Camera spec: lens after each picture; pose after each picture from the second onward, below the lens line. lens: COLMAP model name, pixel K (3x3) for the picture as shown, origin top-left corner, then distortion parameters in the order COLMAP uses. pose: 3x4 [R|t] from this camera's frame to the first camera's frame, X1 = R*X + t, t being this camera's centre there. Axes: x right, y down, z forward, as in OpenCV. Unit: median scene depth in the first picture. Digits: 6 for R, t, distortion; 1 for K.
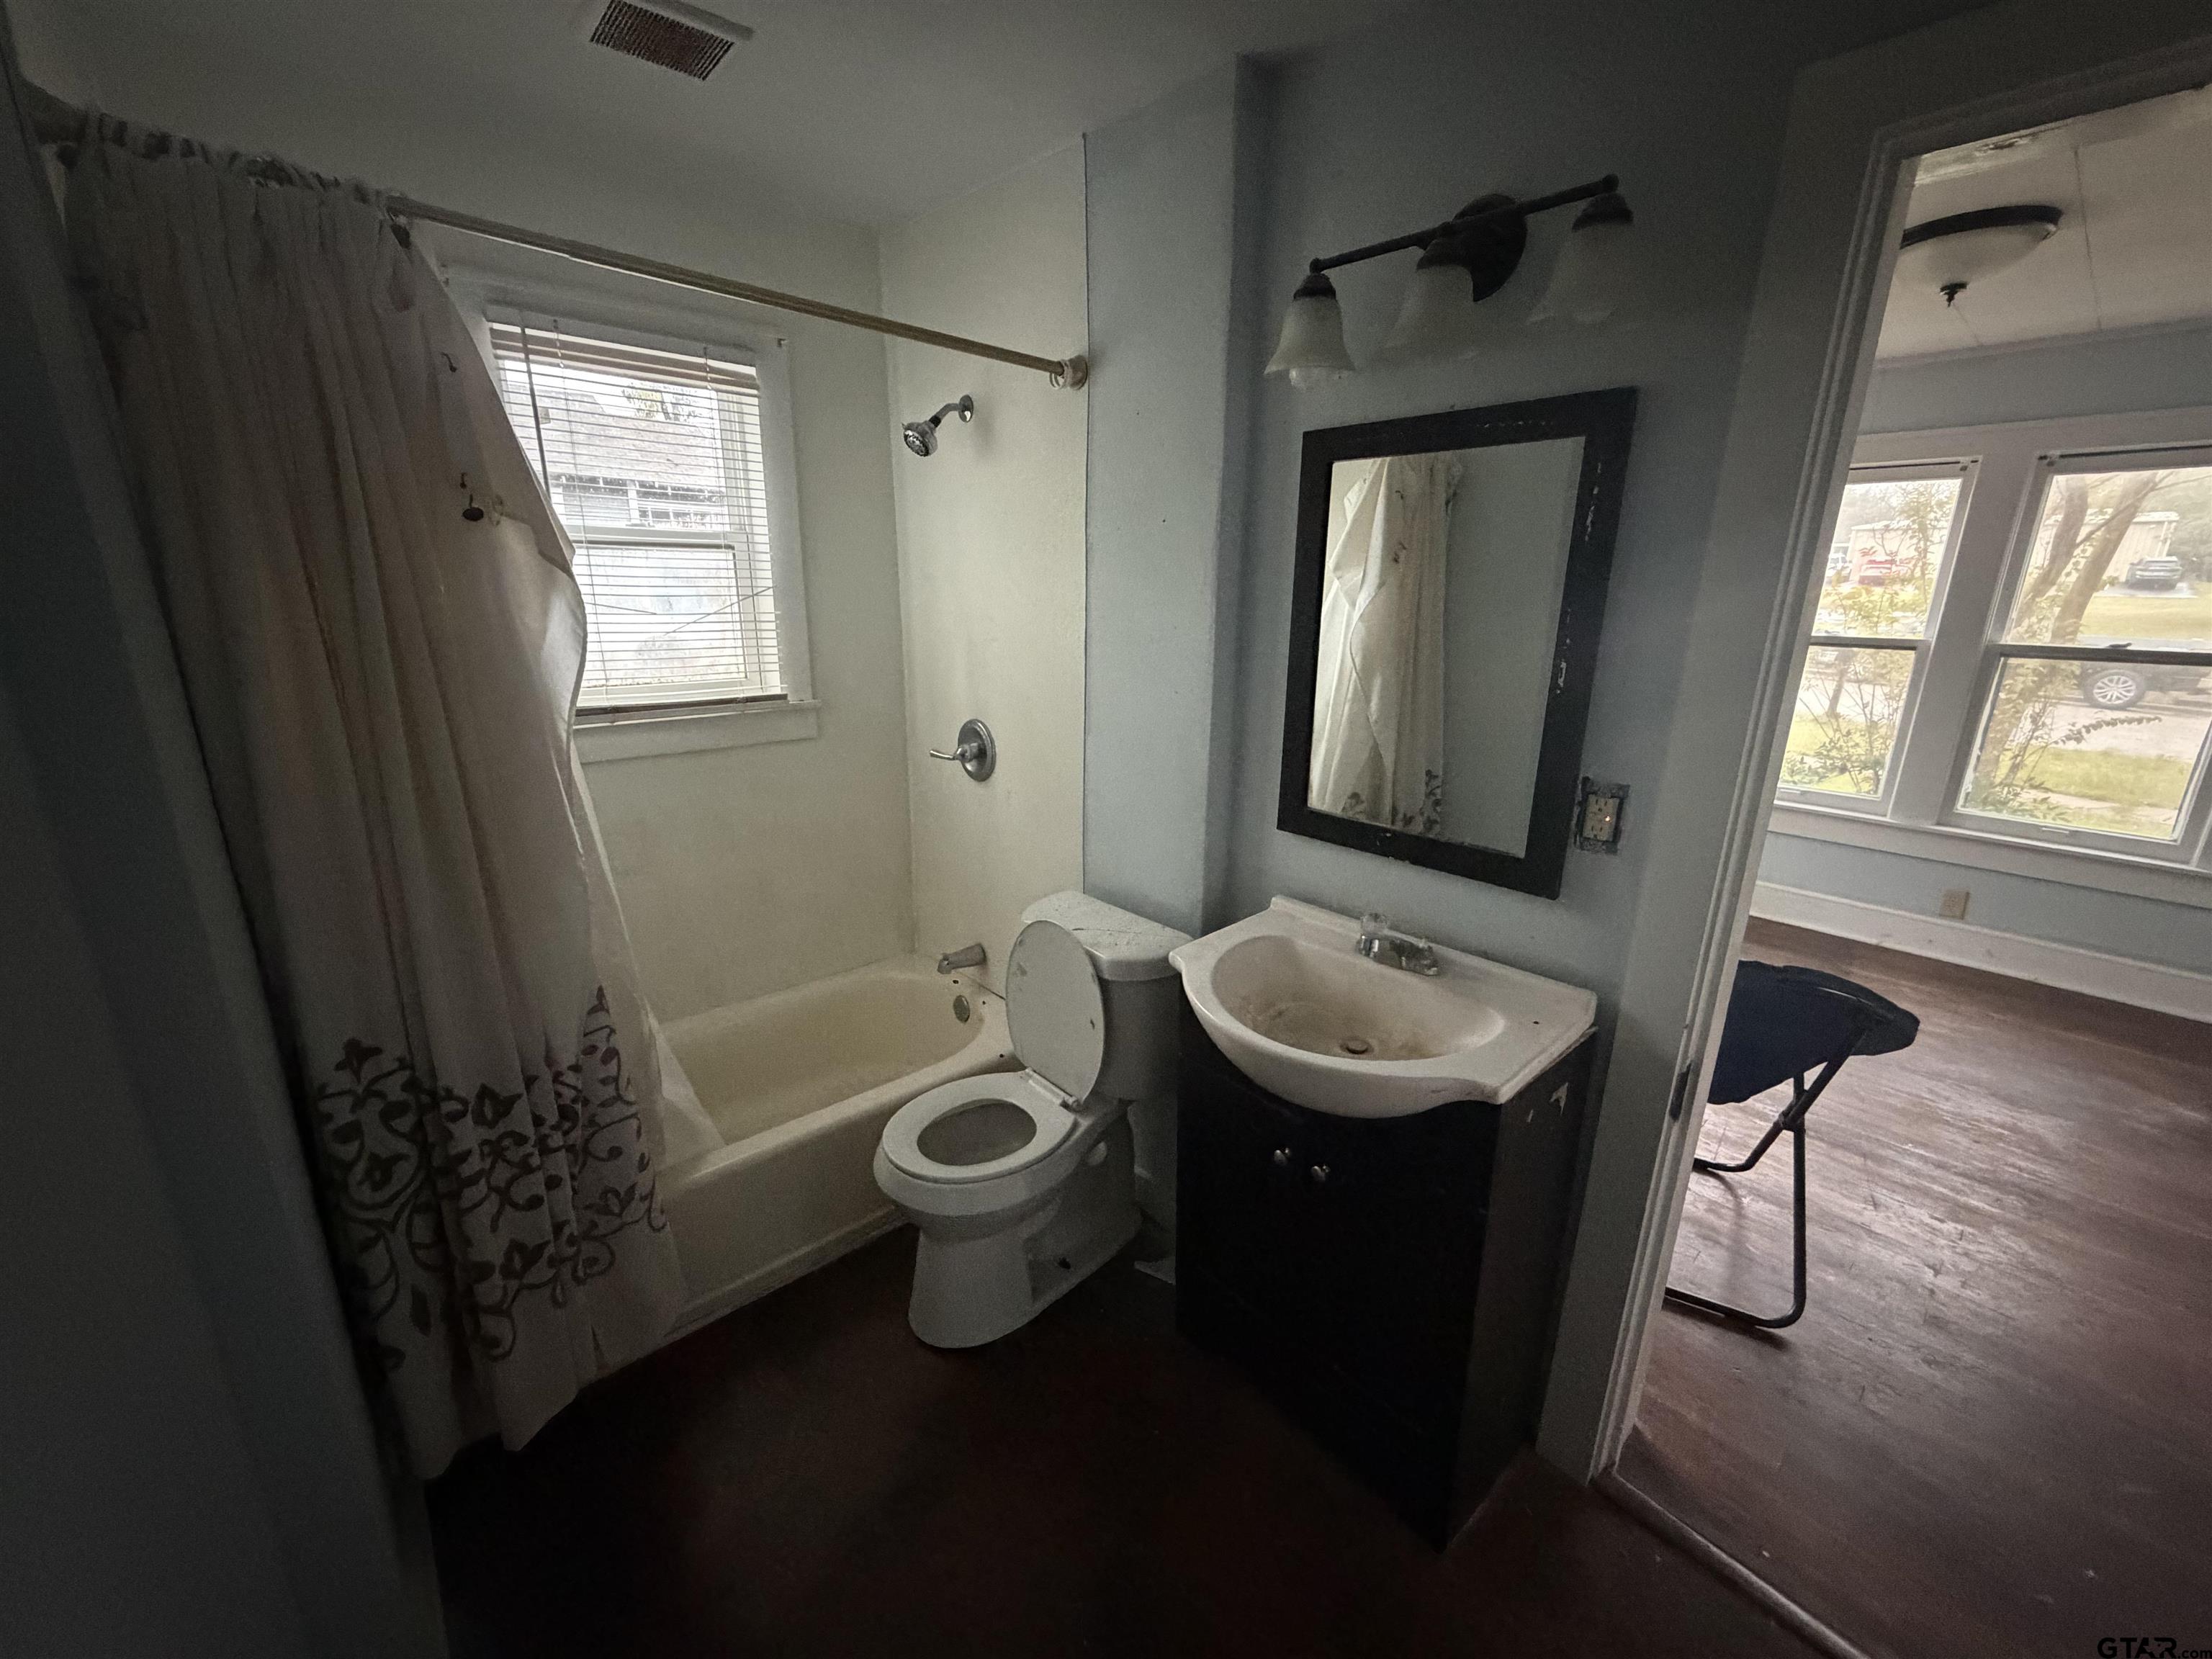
lens RADIAL K [[883.2, 0, 1104.7], [0, 883.2, 824.7], [0, 0, 1]] dist [-0.002892, 0.000429]
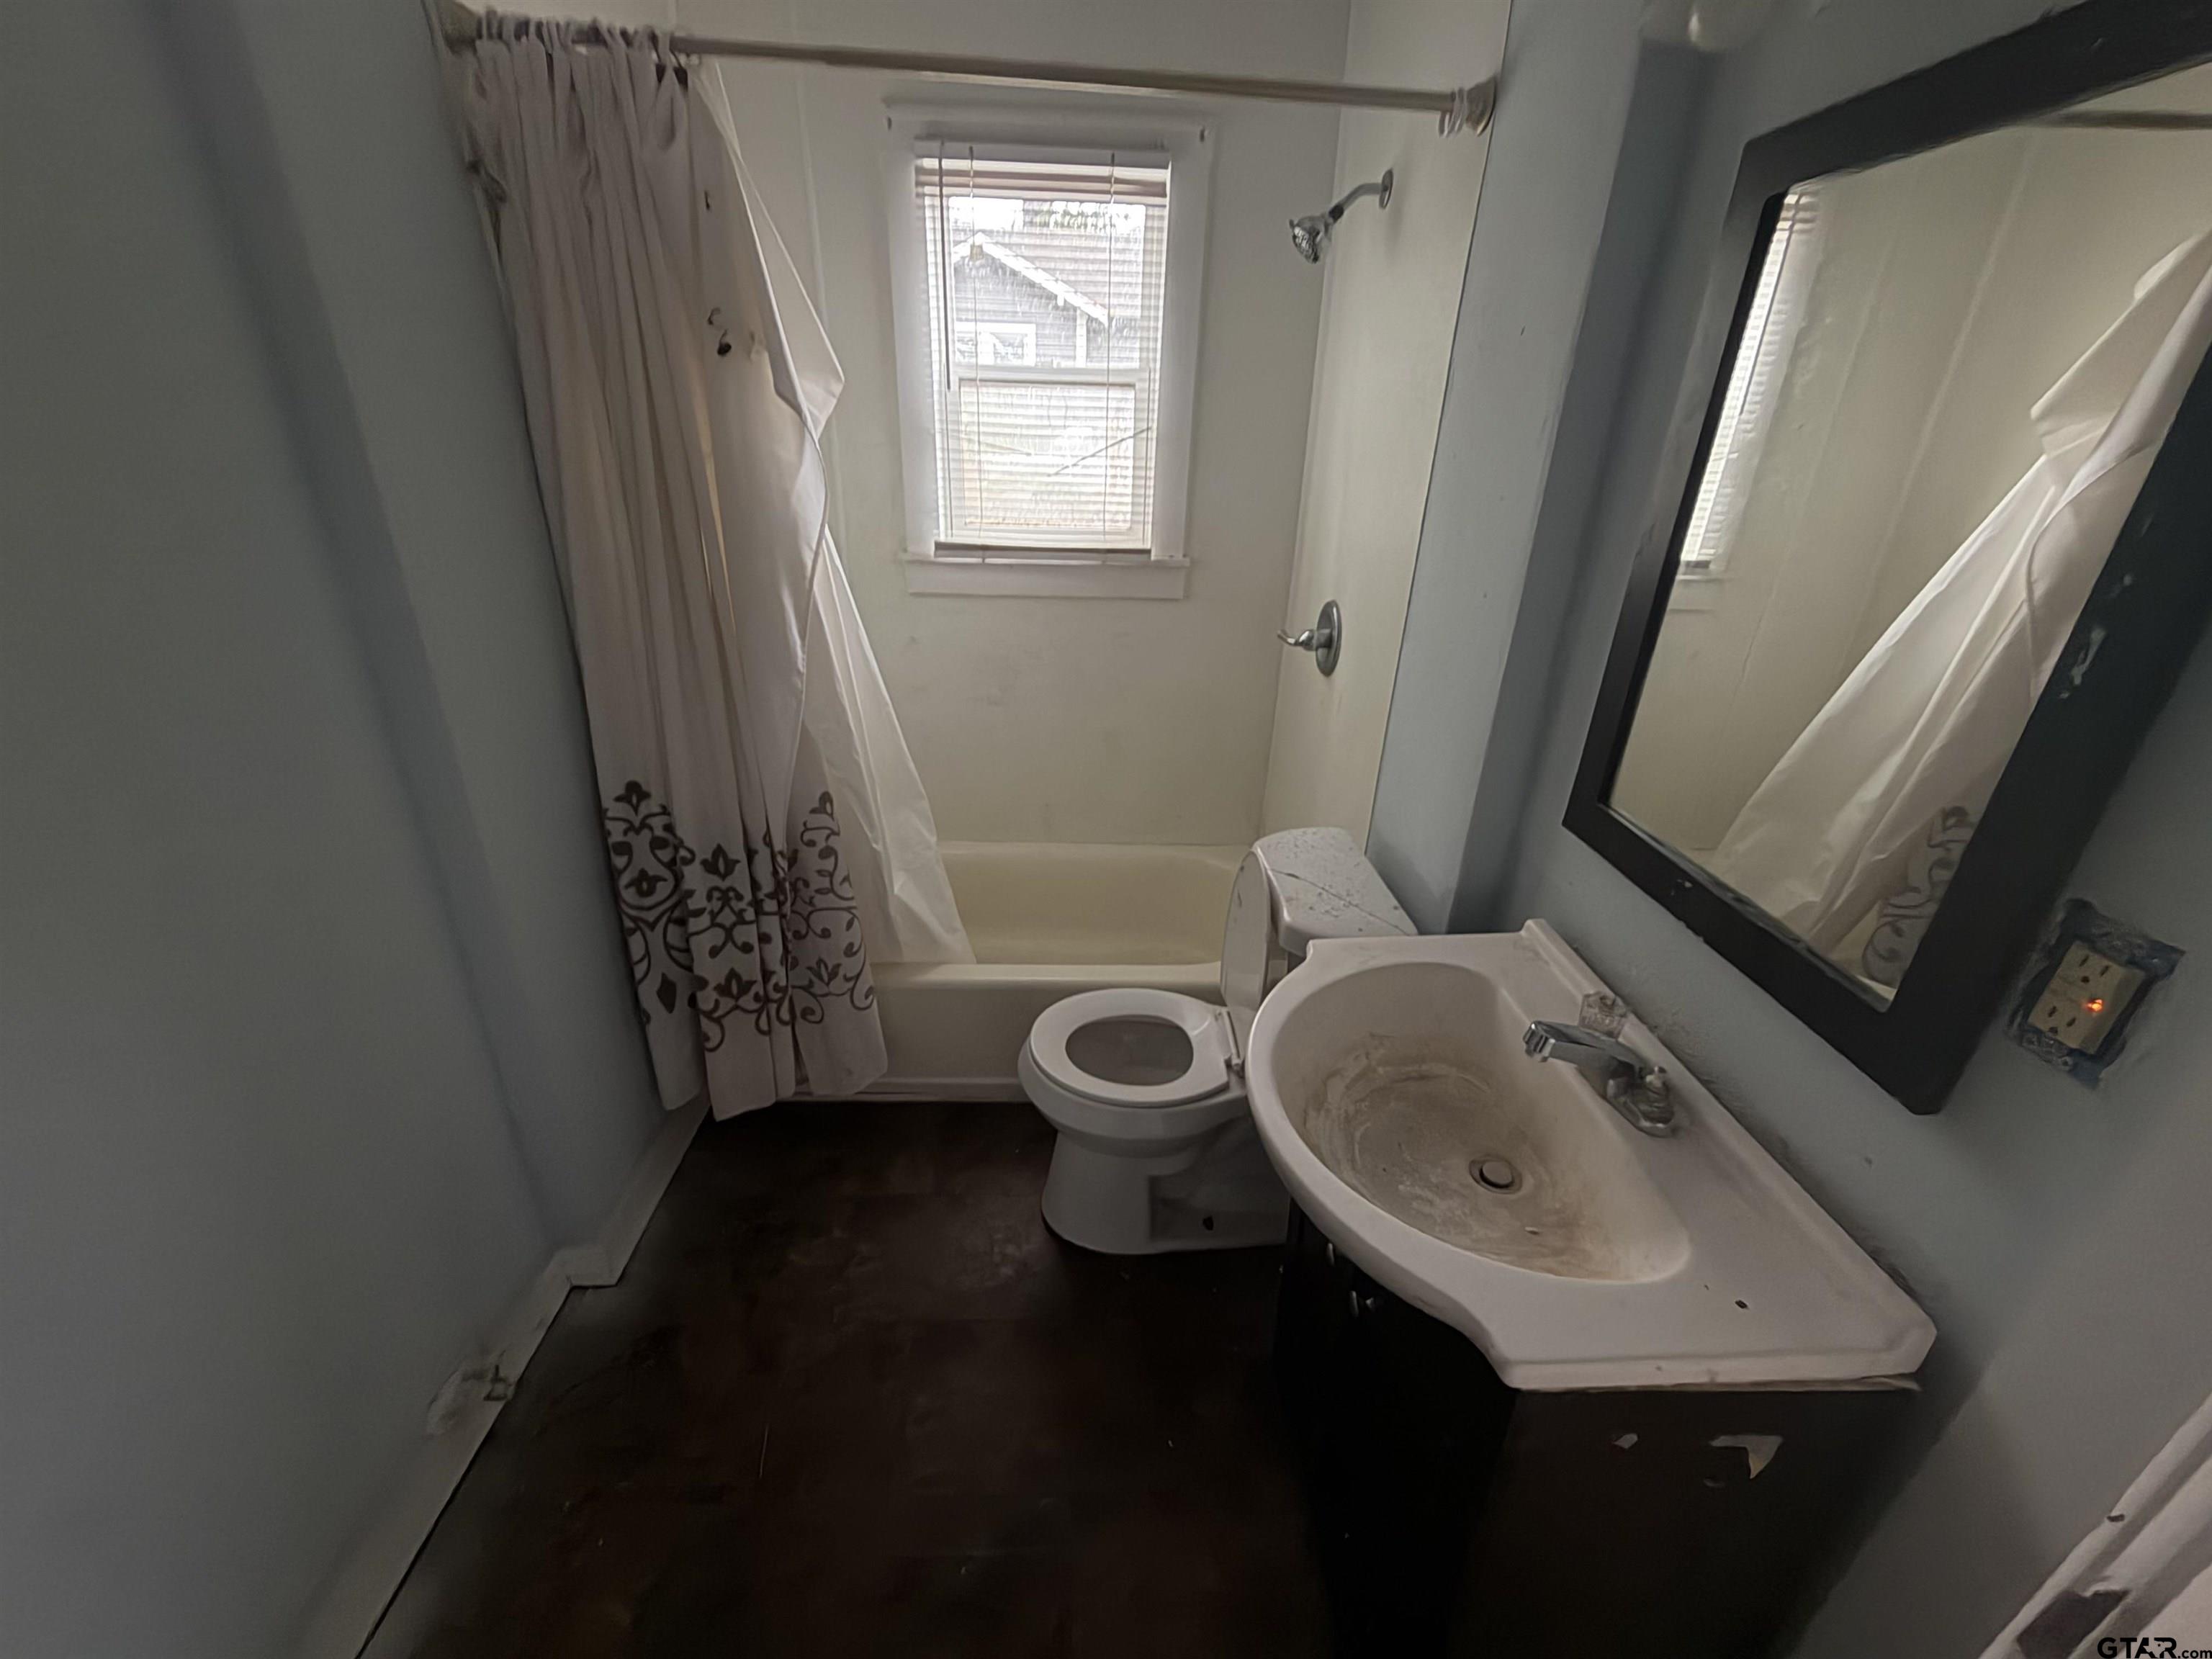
lens RADIAL K [[883.2, 0, 1101.8], [0, 883.2, 825.1], [0, 0, 1]] dist [-0.002892, 0.000429]
pose [[0.766105, 0.276156, -0.580363, 0.385055], [-0.187431, 0.959730, 0.209255, -0.083368], [0.614778, -0.051533, 0.787014, 0.328964]]
